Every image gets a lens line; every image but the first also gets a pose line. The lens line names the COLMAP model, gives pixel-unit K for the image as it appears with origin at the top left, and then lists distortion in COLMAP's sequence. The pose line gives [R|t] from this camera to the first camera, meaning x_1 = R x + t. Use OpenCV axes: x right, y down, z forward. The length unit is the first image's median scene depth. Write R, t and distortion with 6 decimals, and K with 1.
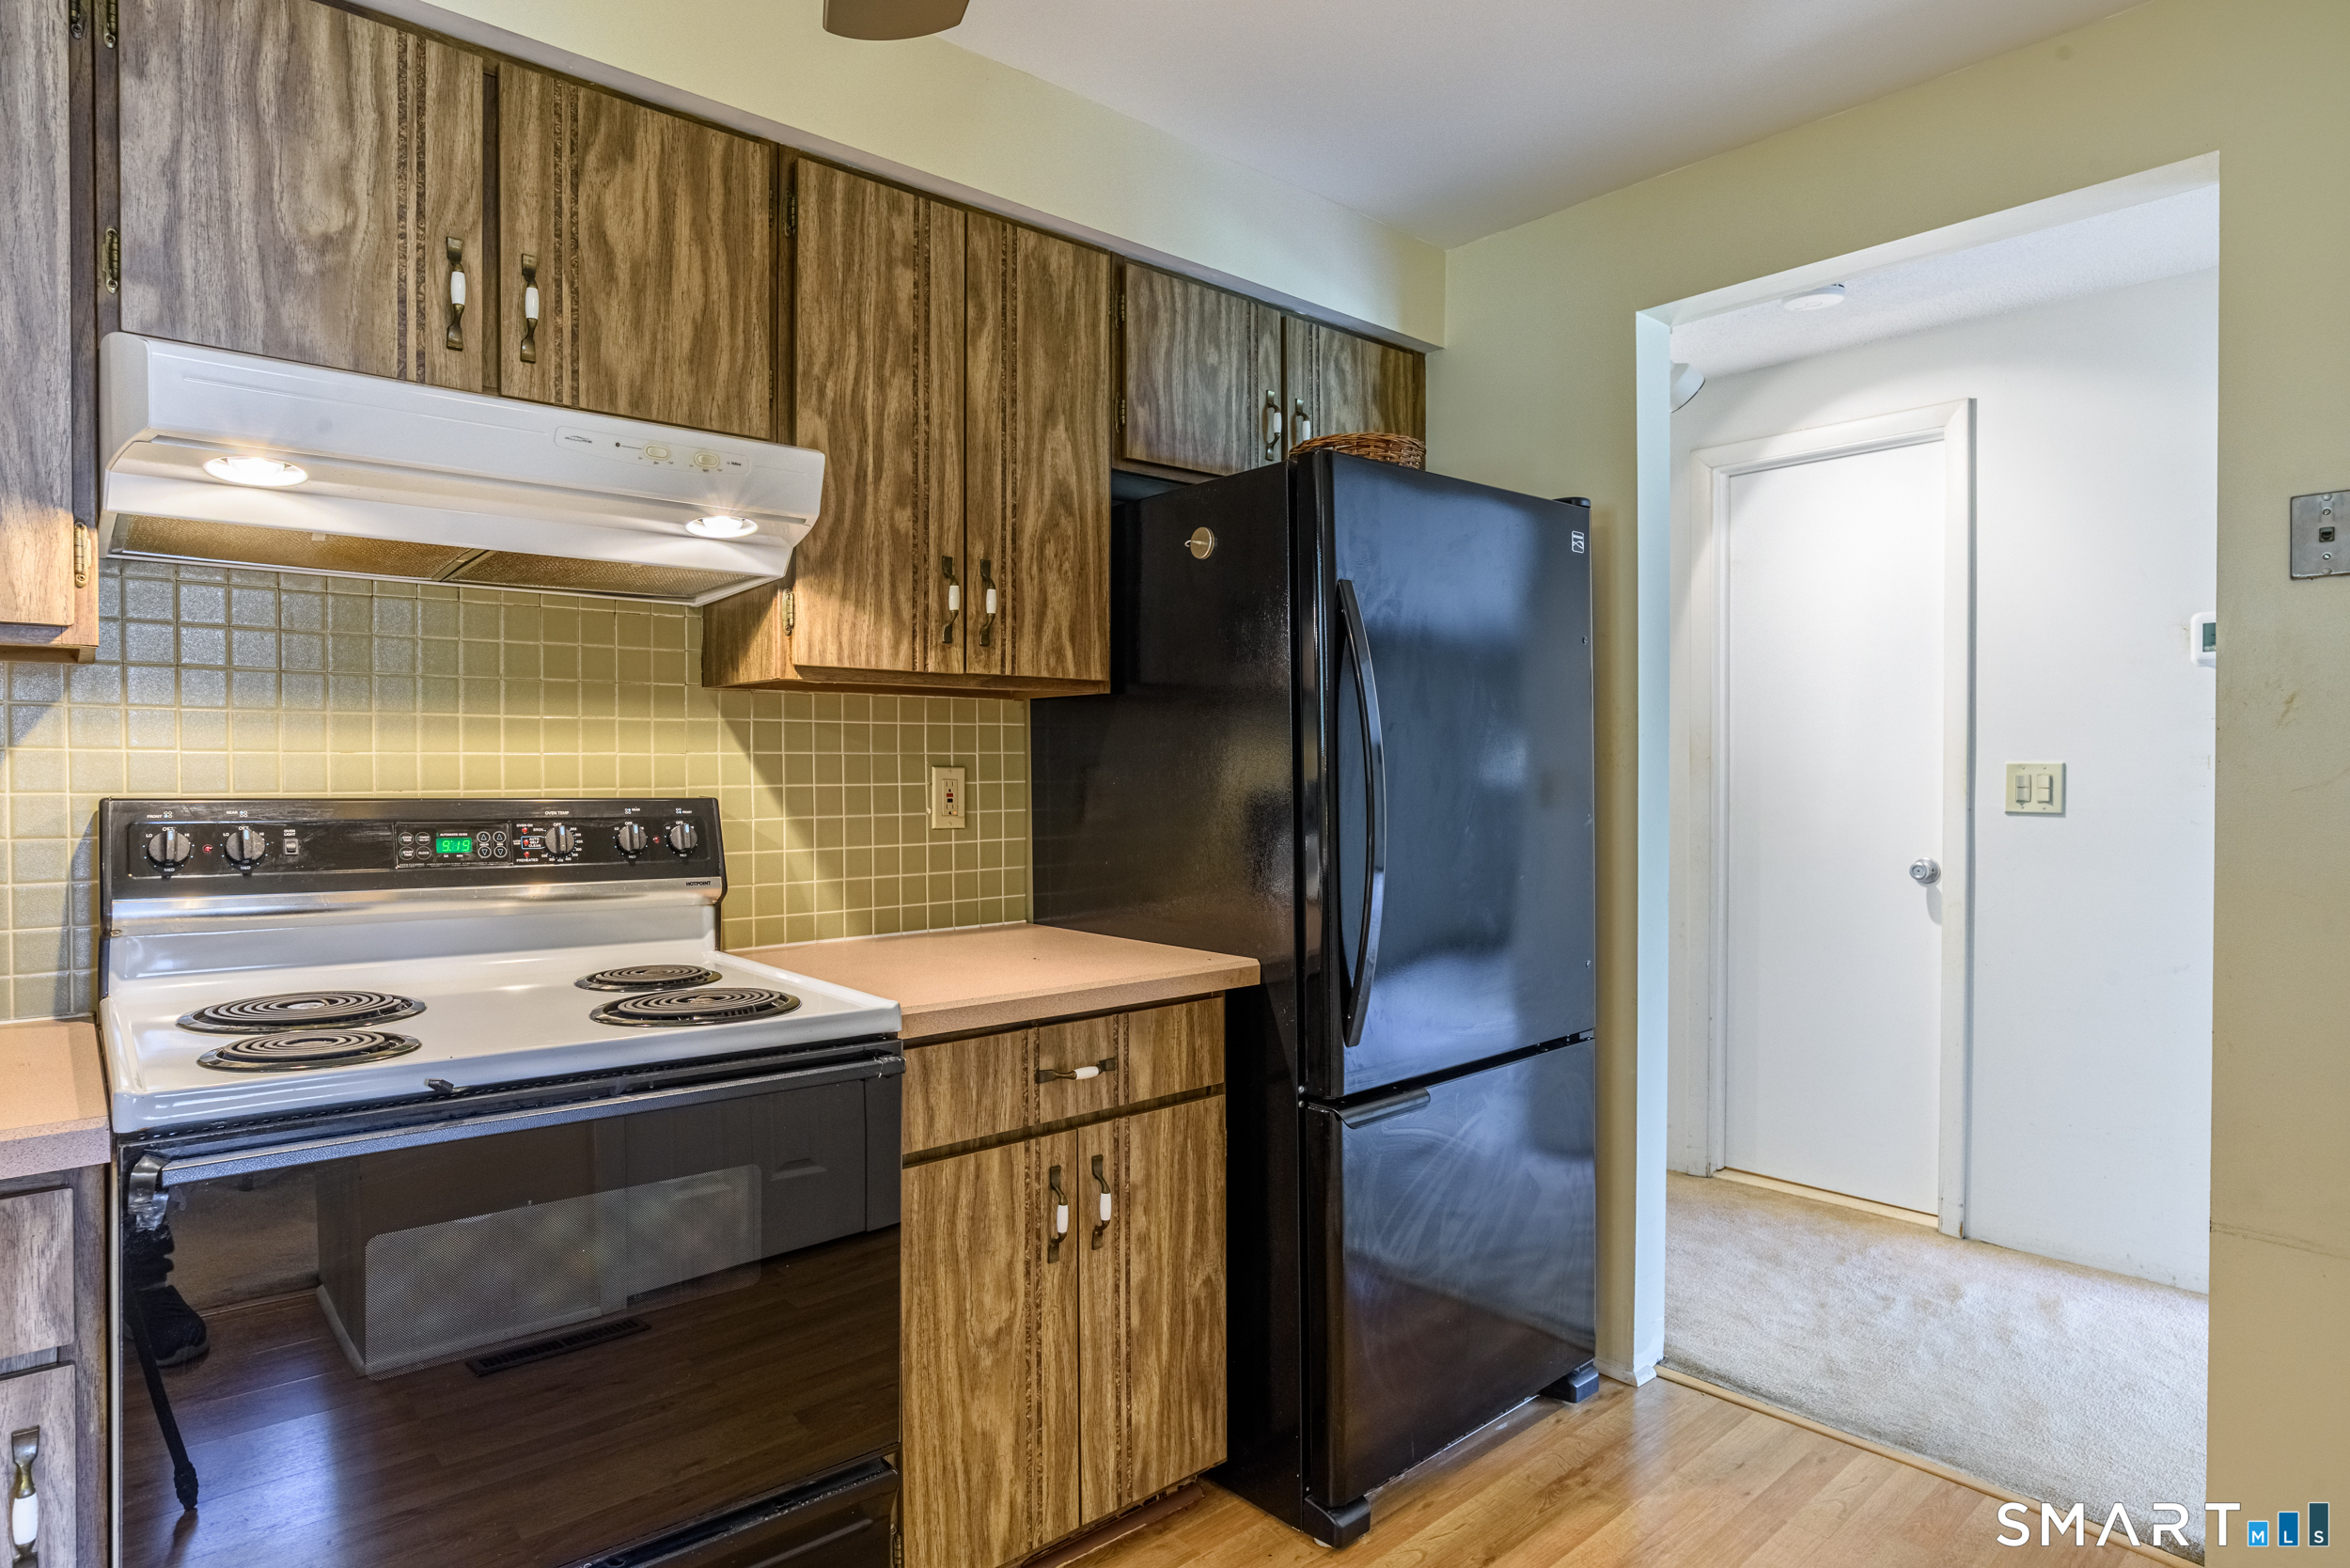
lens RADIAL K [[1286.4, 0, 1199.6], [0, 1286.4, 788.2], [0, 0, 1]] dist [-0.022521, 0.009235]
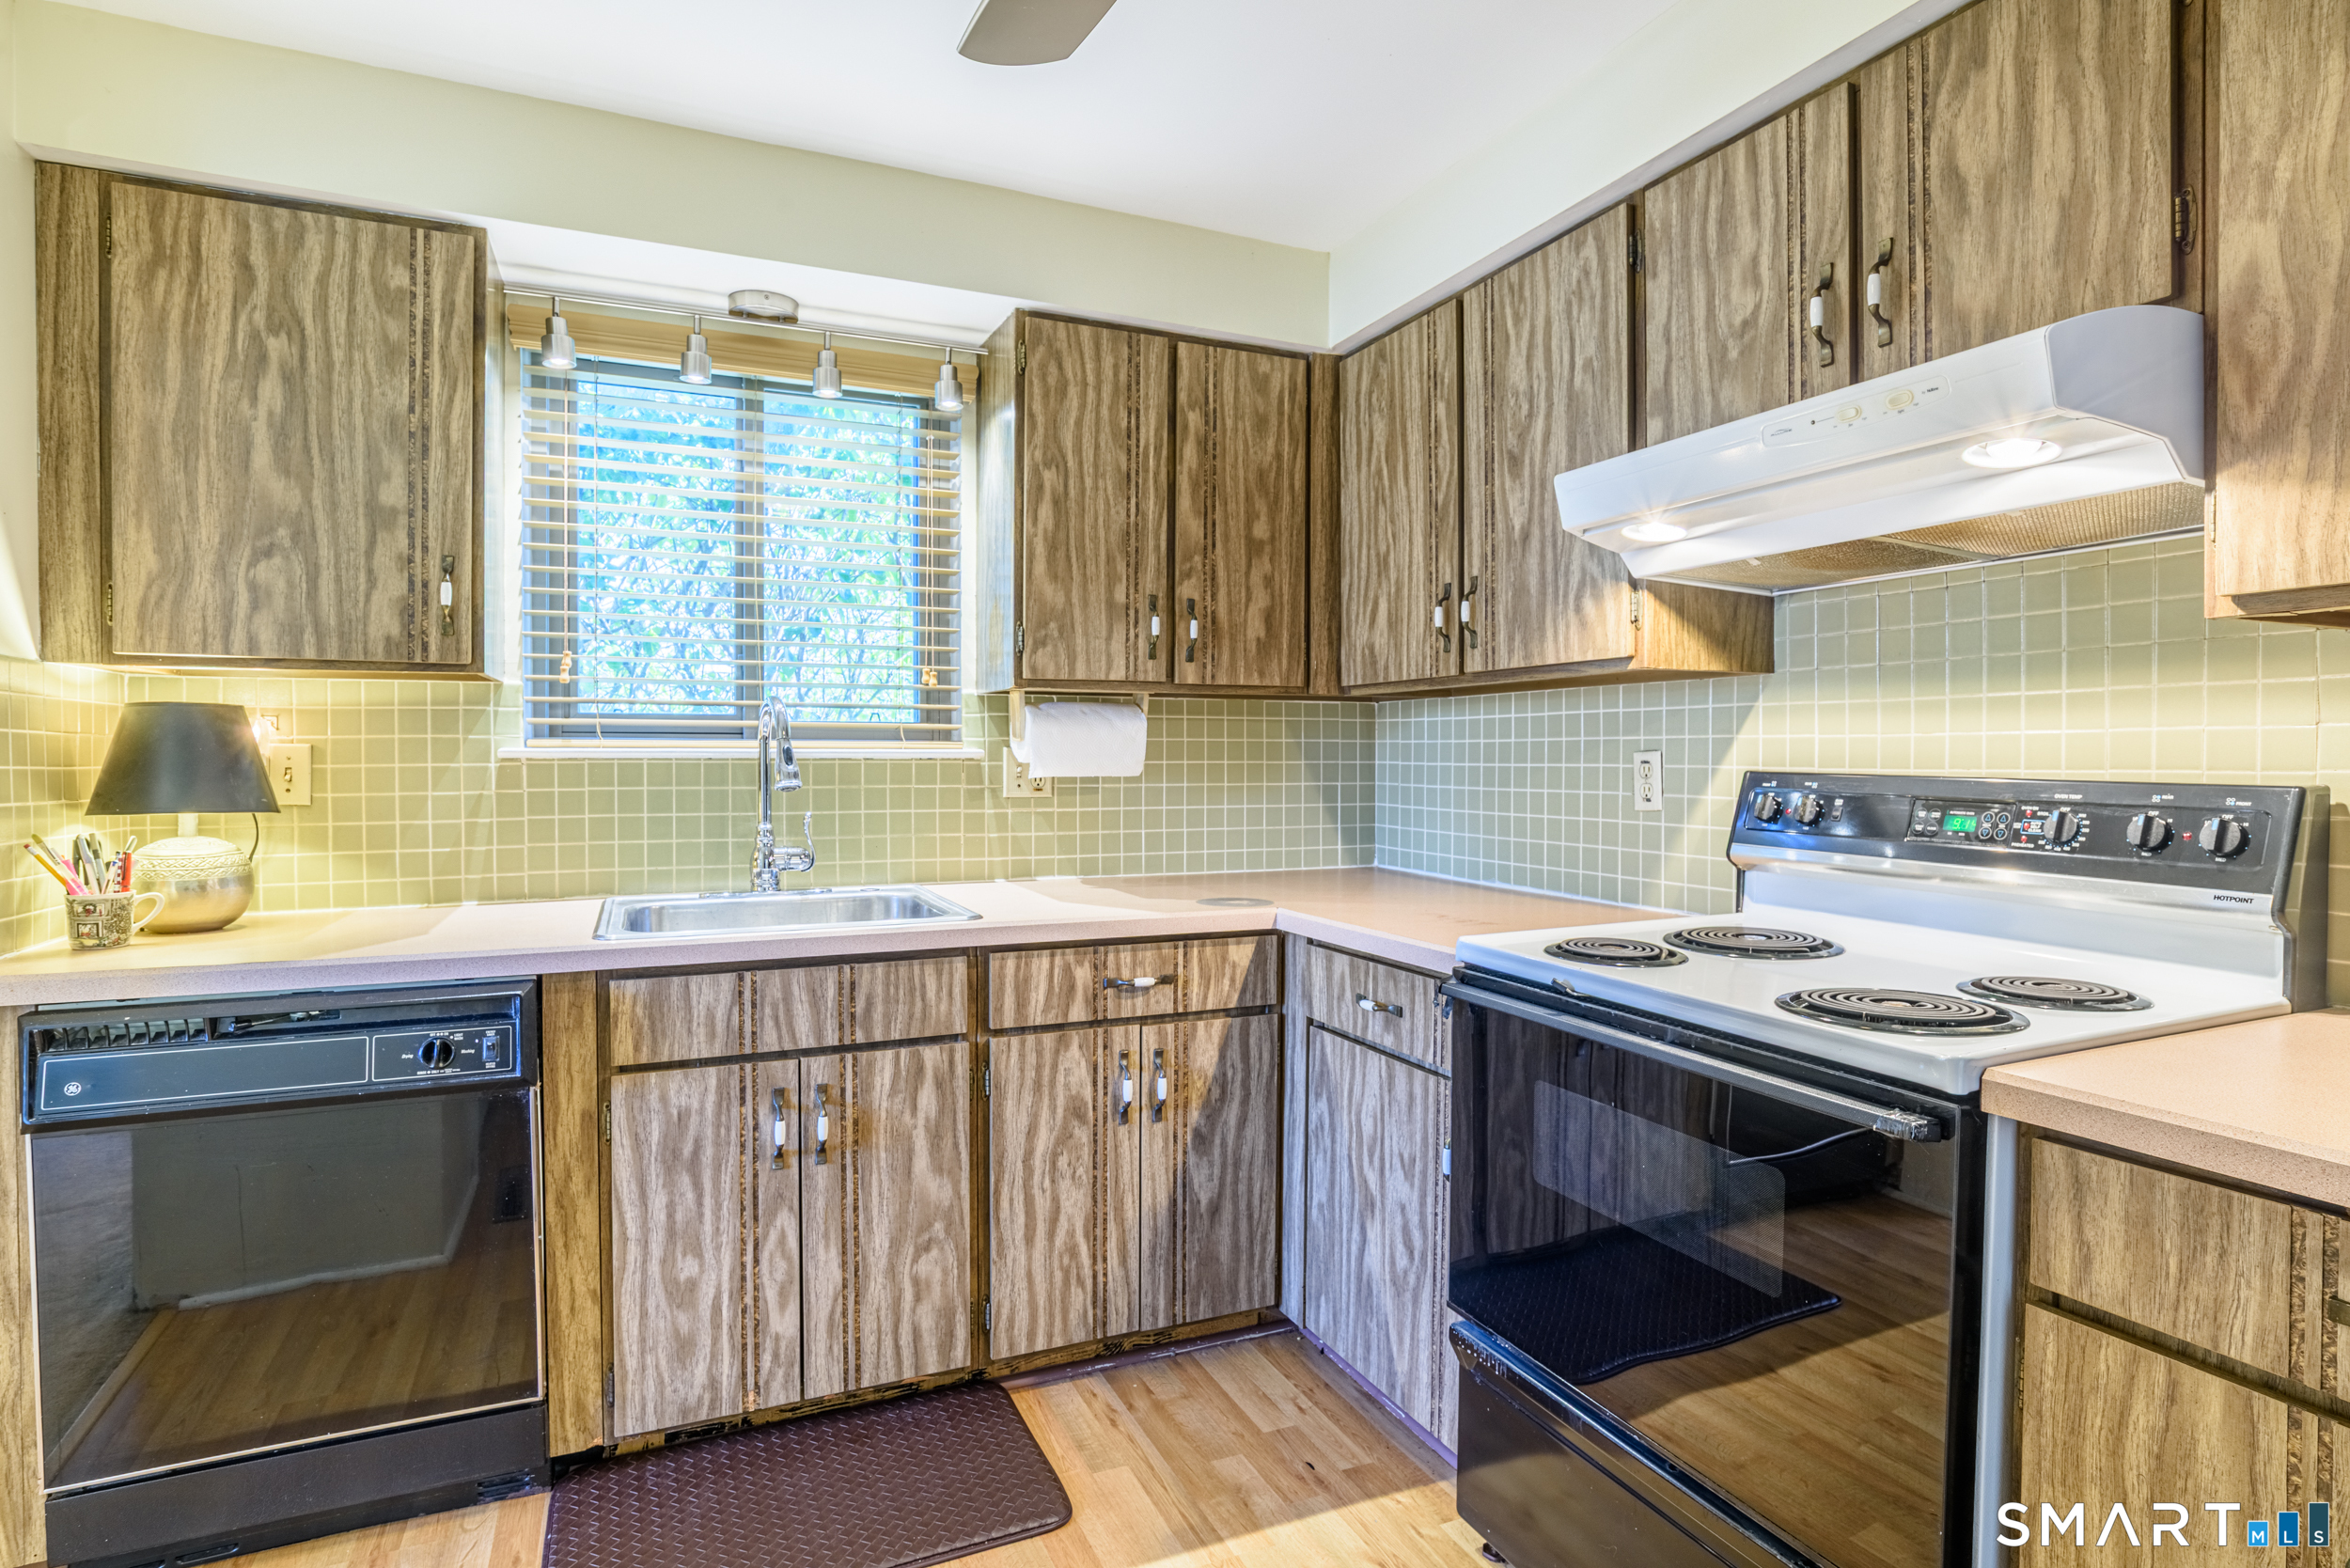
lens RADIAL K [[1210.8, 0, 1147.0], [0, 1210.8, 756.5], [0, 0, 1]] dist [-0.000025, 0.001565]
pose [[-0.316897, -0.000290, -0.948460, 0.533855], [-0.014386, 0.999886, 0.004501, -0.003180], [0.948351, 0.015070, -0.316865, 0.704039]]
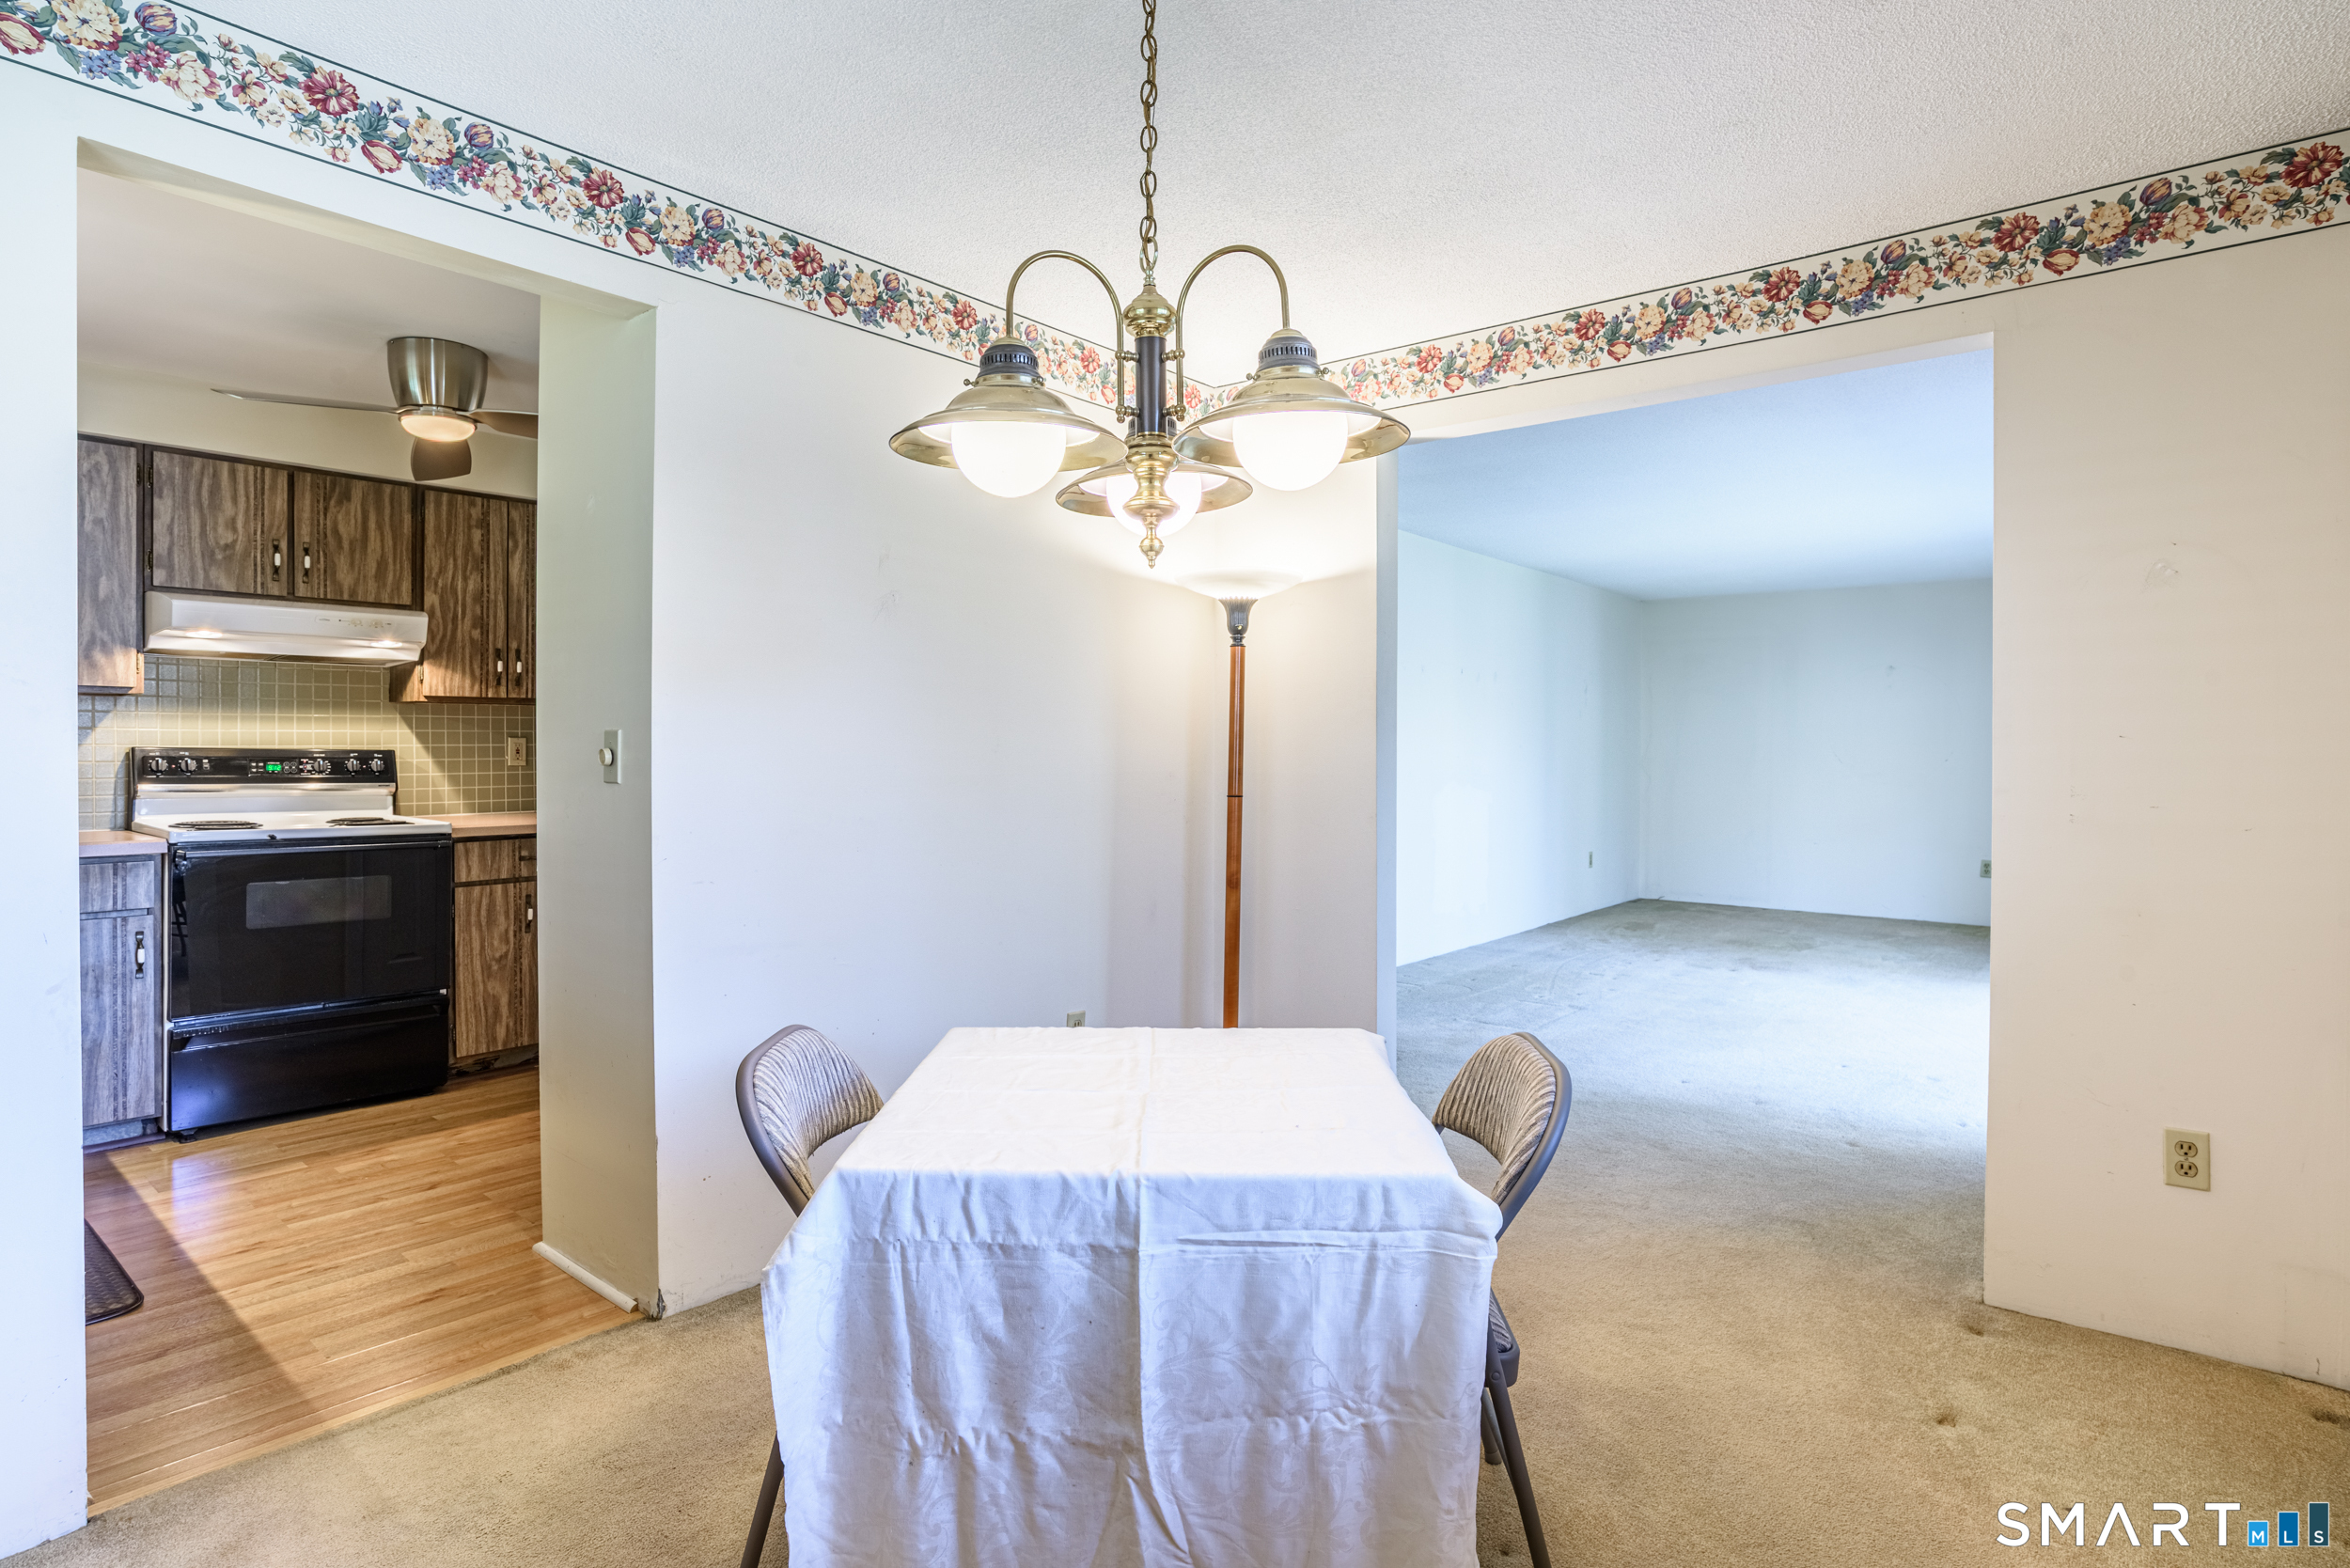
lens RADIAL K [[1210.8, 0, 1147.0], [0, 1210.8, 756.5], [0, 0, 1]] dist [-0.000025, 0.001565]
pose [[0.993722, 0.004116, 0.111803, 0.866391], [-0.003689, 0.999985, -0.004030, 0.027633], [-0.111818, 0.003592, 0.993722, -1.577055]]
